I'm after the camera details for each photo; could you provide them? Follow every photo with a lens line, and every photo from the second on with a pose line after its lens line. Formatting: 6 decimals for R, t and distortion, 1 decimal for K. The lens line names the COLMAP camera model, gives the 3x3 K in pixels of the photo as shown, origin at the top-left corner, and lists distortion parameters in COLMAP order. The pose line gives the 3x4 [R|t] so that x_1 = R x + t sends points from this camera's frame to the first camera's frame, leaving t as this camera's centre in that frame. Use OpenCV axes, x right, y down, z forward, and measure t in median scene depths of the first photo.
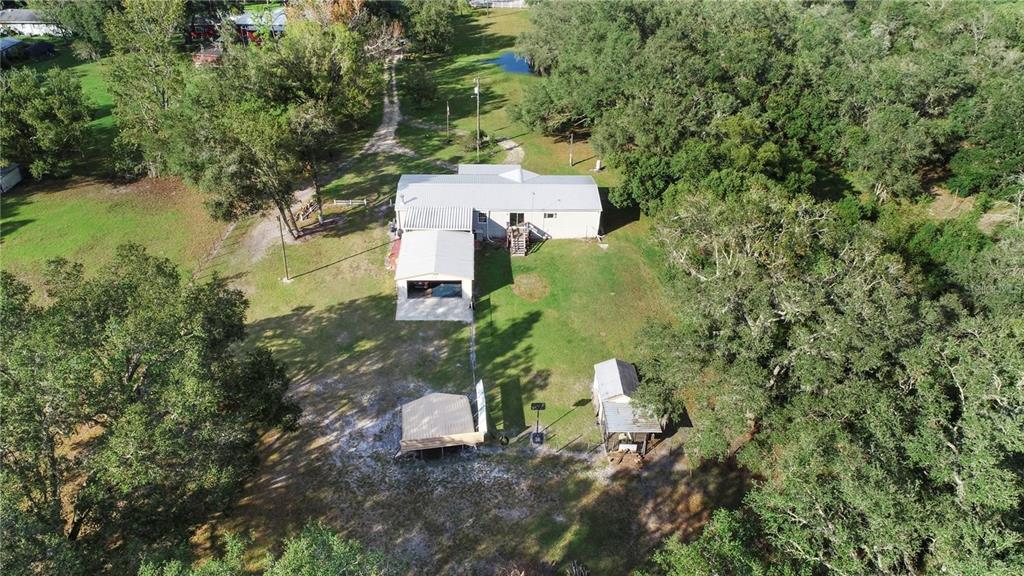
lens RADIAL K [[712.1, 0, 511.5], [0, 712.1, 287.0], [0, 0, 1]] dist [-0.005078, 0.010411]
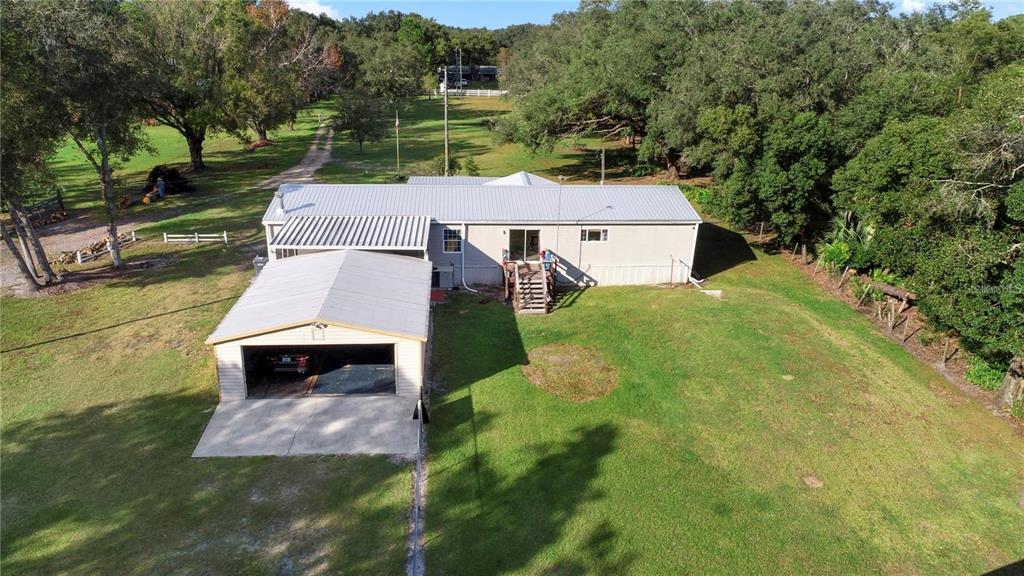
lens RADIAL K [[712.1, 0, 510.3], [0, 712.1, 291.4], [0, 0, 1]] dist [-0.005078, 0.010411]
pose [[0.999272, -0.015803, 0.034734, -0.021687], [0.022927, 0.976250, -0.215431, 0.043665], [-0.030504, 0.216070, 0.975901, 0.615571]]
